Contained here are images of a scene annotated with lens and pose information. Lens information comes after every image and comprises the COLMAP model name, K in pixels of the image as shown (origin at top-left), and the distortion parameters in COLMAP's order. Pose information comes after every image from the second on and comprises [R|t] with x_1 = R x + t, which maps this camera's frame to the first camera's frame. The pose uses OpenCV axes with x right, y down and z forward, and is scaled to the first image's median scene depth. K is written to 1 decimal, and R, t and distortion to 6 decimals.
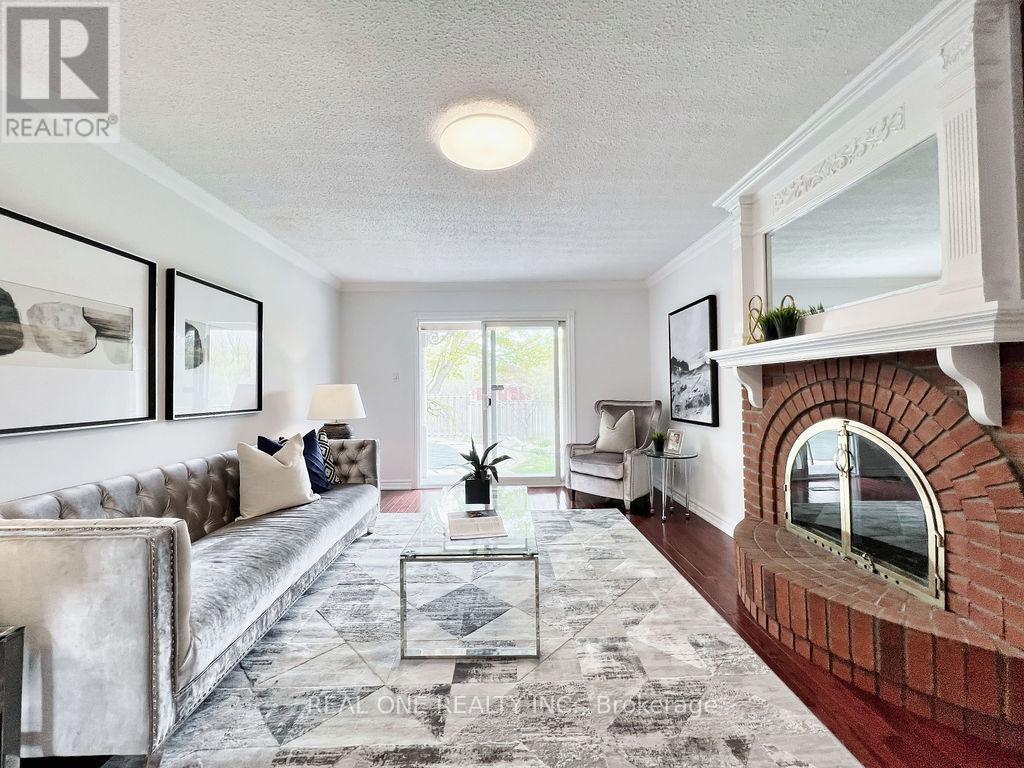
lens RADIAL K [[407.9, 0, 510.5], [0, 407.9, 383.8], [0, 0, 1]] dist [-0.003881, 0.001066]
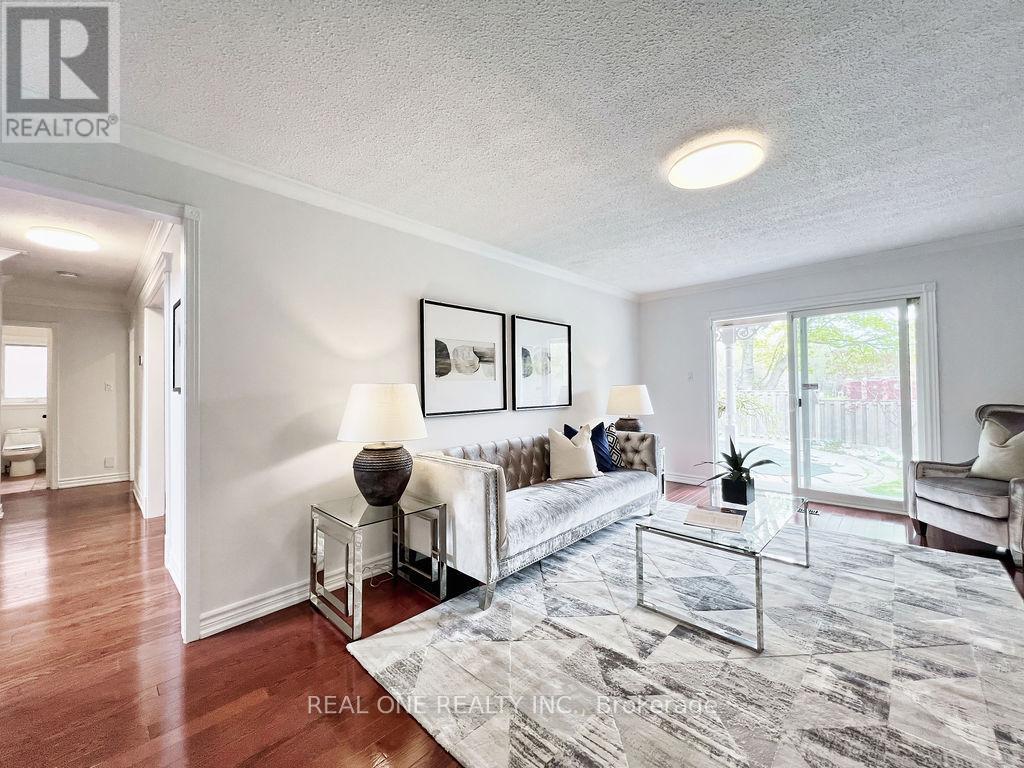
lens RADIAL K [[407.9, 0, 509.7], [0, 407.9, 385.9], [0, 0, 1]] dist [-0.003881, 0.001066]
pose [[0.705720, -0.004858, -0.708474, 0.285778], [0.016638, 0.999814, 0.009717, -0.023533], [0.708296, -0.018644, 0.705670, -0.137626]]
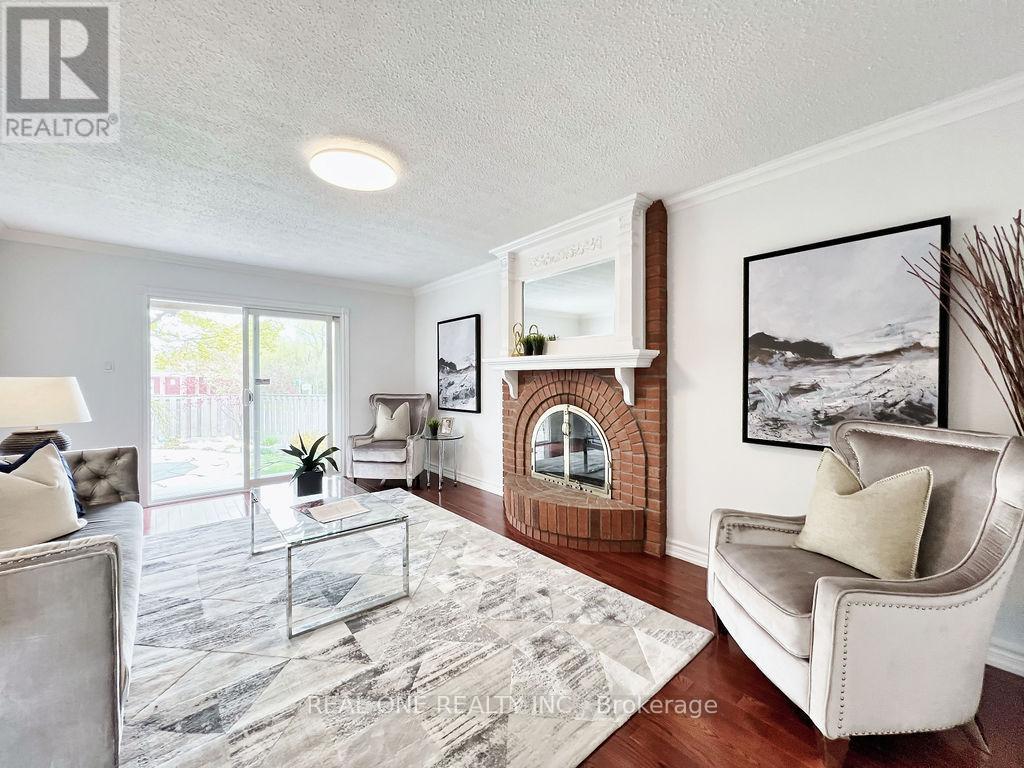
lens RADIAL K [[407.9, 0, 509.6], [0, 407.9, 385.0], [0, 0, 1]] dist [-0.003881, 0.001066]
pose [[0.773180, 0.002040, 0.634183, -0.400874], [-0.017186, 0.999695, 0.017737, -0.018844], [-0.633953, -0.024613, 0.772980, -0.146929]]
